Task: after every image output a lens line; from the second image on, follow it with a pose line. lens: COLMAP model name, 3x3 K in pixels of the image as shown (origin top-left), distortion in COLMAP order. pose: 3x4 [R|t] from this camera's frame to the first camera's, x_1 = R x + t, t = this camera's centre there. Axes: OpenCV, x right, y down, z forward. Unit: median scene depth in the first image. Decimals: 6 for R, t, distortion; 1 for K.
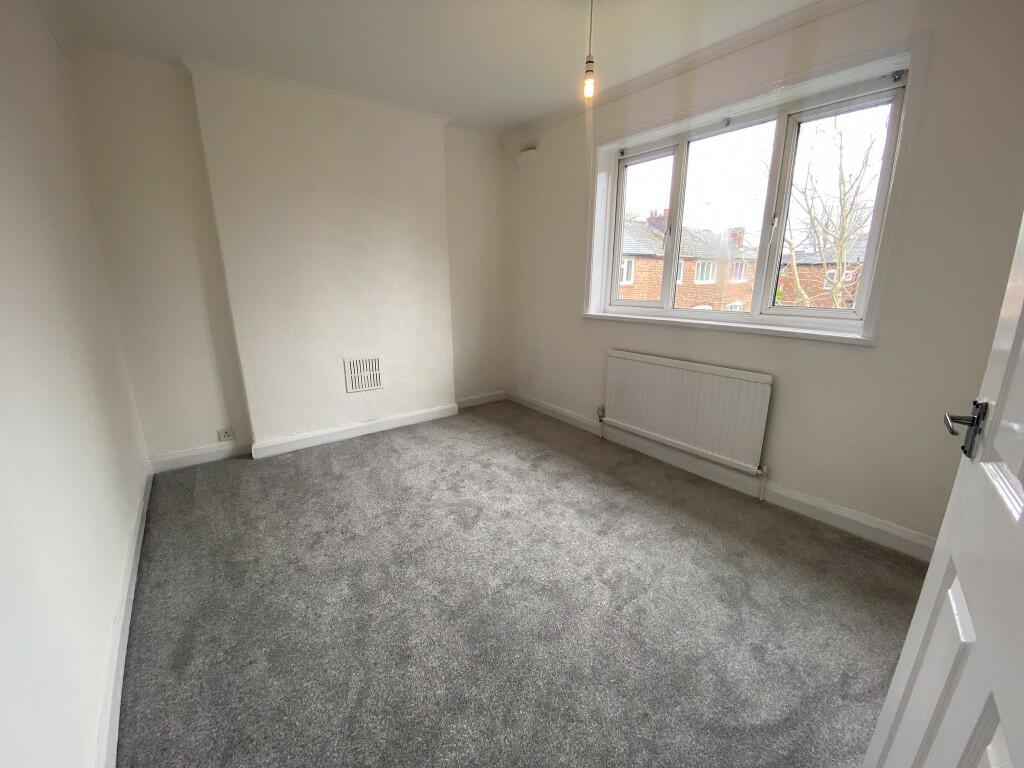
lens RADIAL K [[414.5, 0, 510.7], [0, 414.5, 384.2], [0, 0, 1]] dist [0.028465, -0.025438]
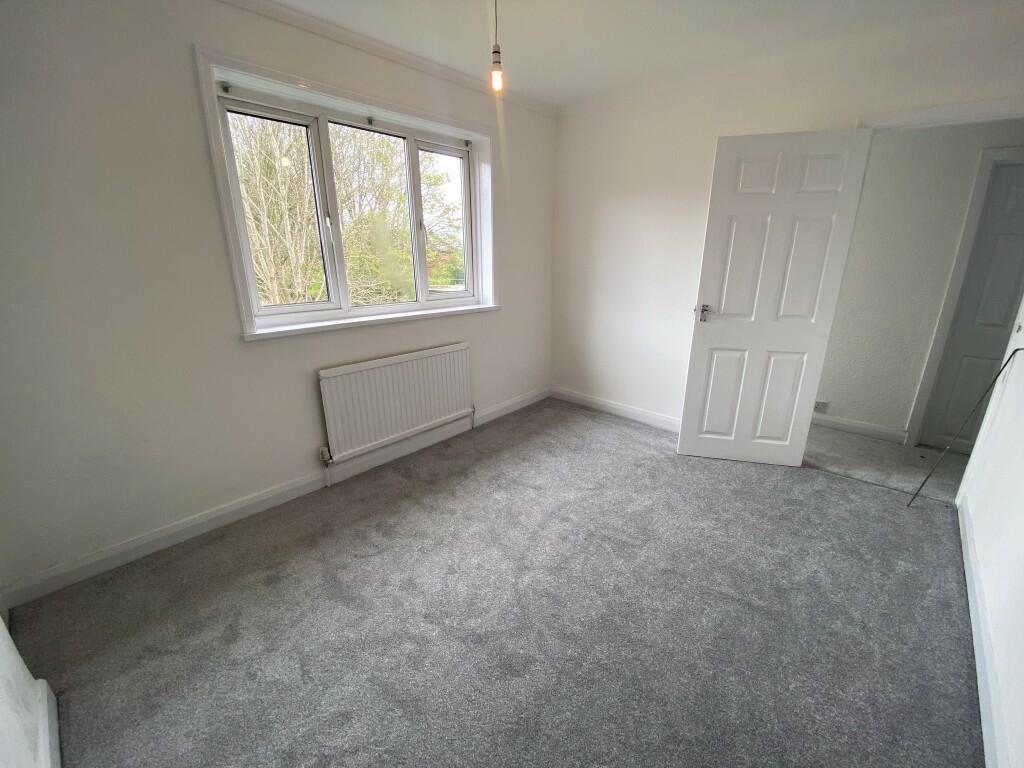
lens RADIAL K [[414.5, 0, 510.7], [0, 414.5, 384.2], [0, 0, 1]] dist [0.028465, -0.025438]
pose [[-0.183749, -0.280205, 0.942190, -0.640983], [0.263260, 0.909466, 0.321815, -0.252266], [-0.947064, 0.307174, -0.093347, 0.883177]]
